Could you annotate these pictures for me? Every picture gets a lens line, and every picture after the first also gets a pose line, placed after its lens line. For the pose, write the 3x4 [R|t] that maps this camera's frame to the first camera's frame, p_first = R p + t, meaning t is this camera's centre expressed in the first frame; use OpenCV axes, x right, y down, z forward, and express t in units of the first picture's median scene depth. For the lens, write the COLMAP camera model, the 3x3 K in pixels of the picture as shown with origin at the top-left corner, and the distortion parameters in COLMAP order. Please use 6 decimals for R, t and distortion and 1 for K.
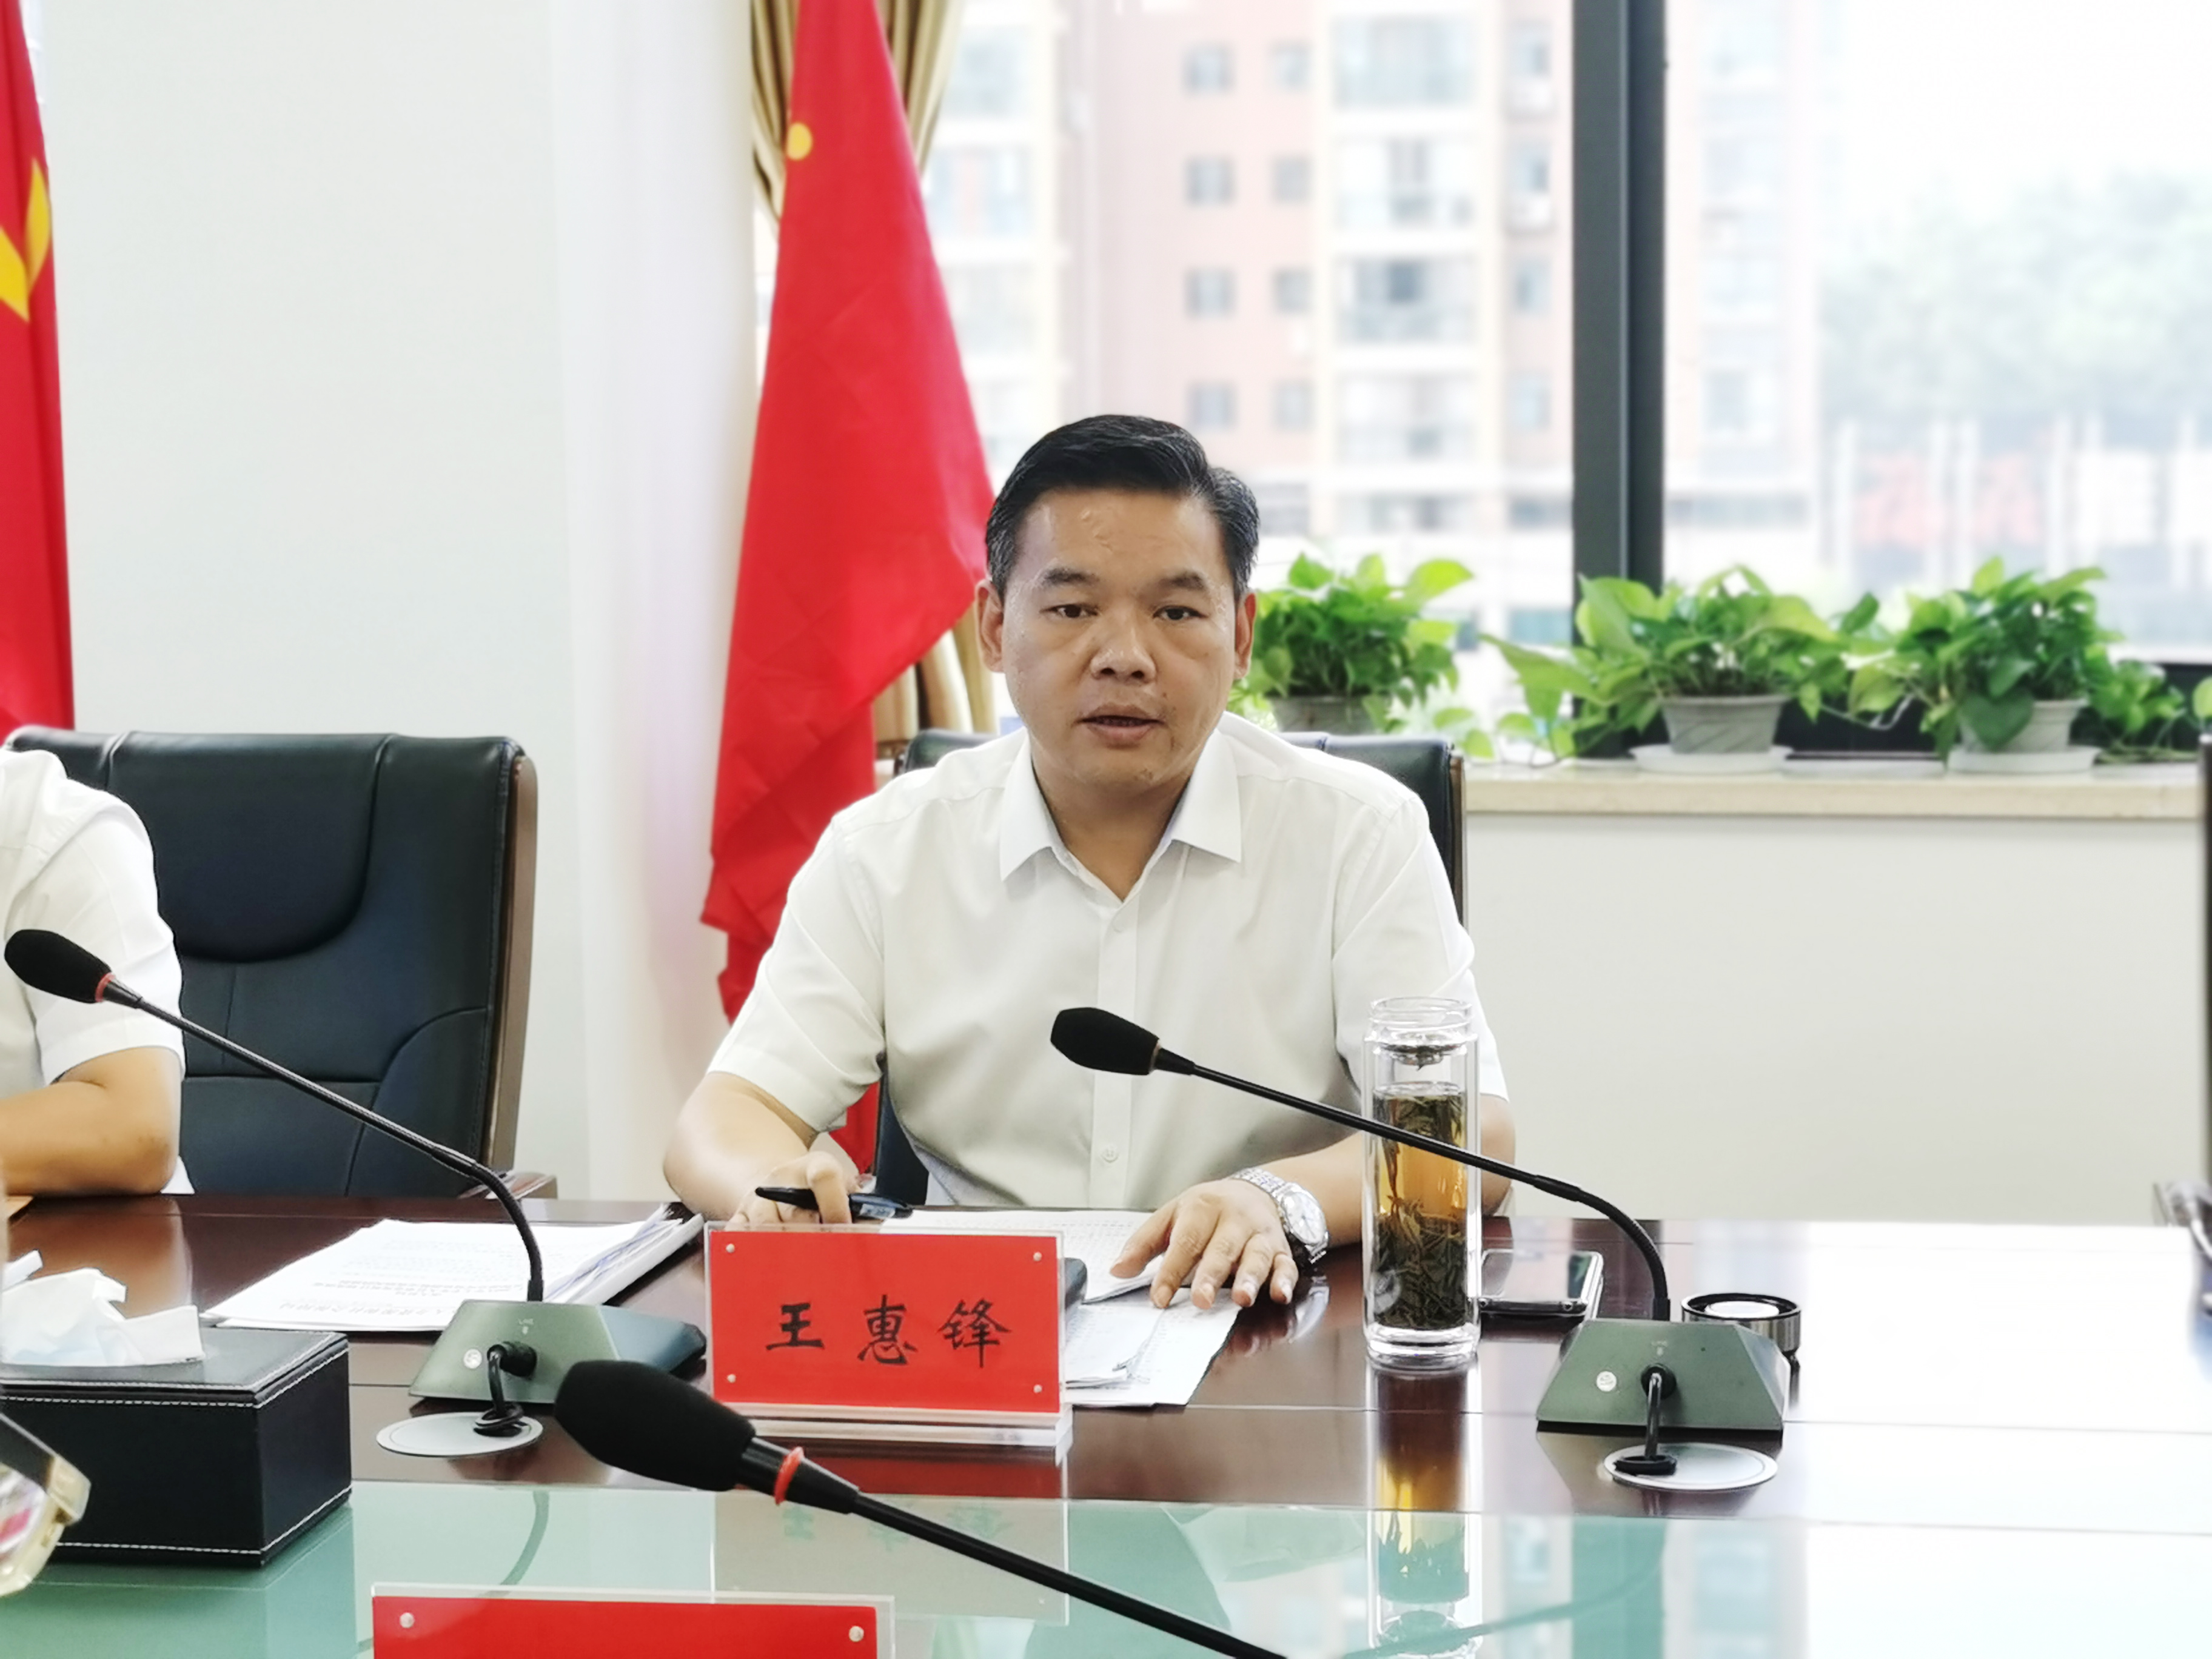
lens RADIAL K [[3752.7, 0, 1105.2], [0, 3752.7, 831.0], [0, 0, 1]] dist [-0.031149, 0.000000]
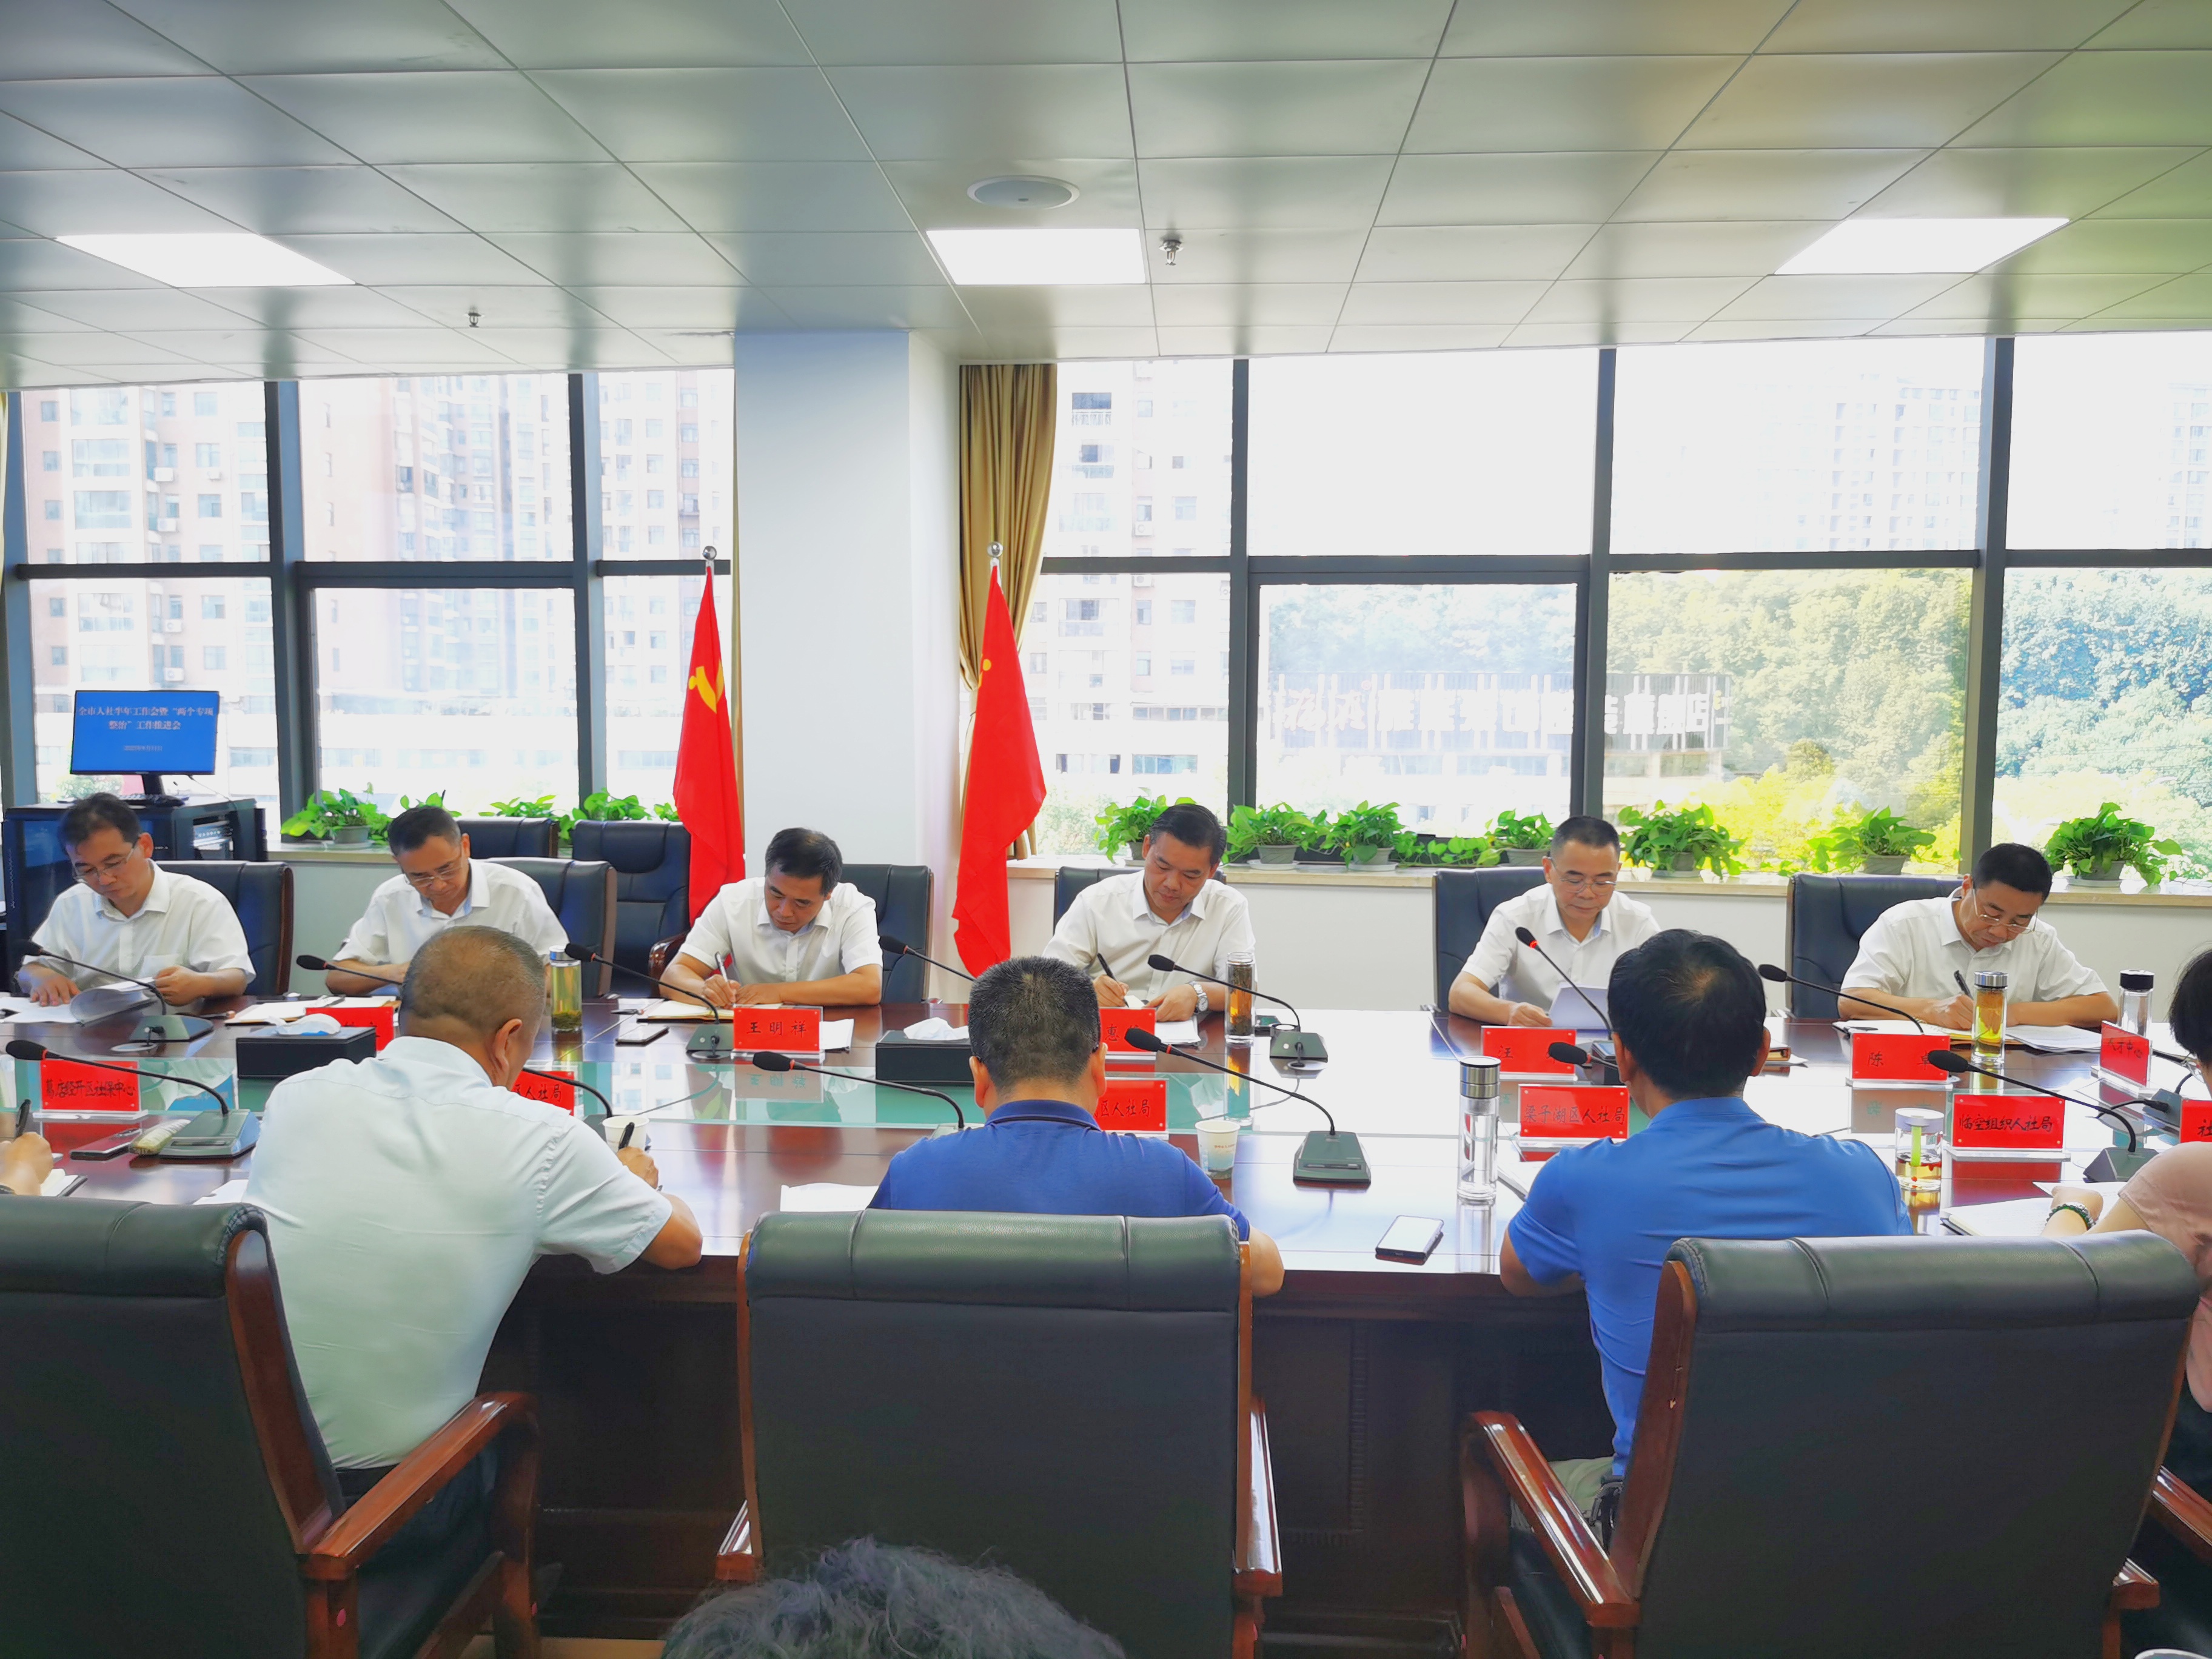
lens RADIAL K [[1676.1, 0, 1107.1], [0, 1676.1, 825.6], [0, 0, 1]] dist [-0.007355, -0.008847]
pose [[0.995678, 0.009450, 0.092385, -0.102623], [-0.007999, 0.999839, -0.016062, -0.028322], [-0.092522, 0.015254, 0.995594, -0.360994]]
